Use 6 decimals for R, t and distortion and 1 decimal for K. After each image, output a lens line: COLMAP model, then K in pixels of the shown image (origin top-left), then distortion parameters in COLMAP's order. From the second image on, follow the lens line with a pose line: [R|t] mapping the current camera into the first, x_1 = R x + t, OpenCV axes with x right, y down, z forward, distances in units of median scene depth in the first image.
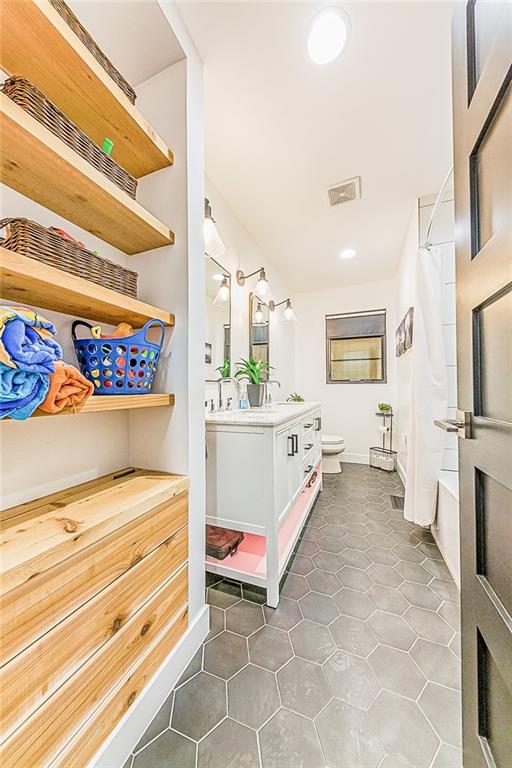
lens RADIAL K [[262.6, 0, 258.1], [0, 262.6, 385.8], [0, 0, 1]] dist [0.005689, -0.000069]
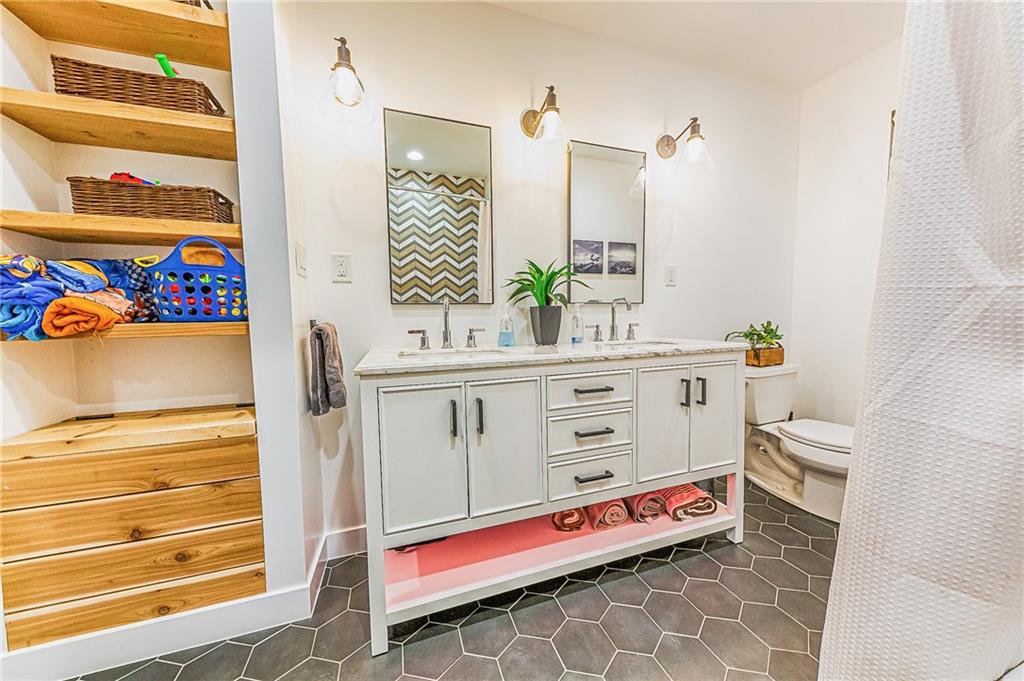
lens RADIAL K [[350.2, 0, 515.3], [0, 350.2, 341.1], [0, 0, 1]] dist [0.005689, -0.000069]
pose [[0.659504, 0.045964, -0.750294, 1.251504], [0.018198, 0.996860, 0.077065, 0.024296], [0.751481, -0.064478, 0.656597, 1.030681]]
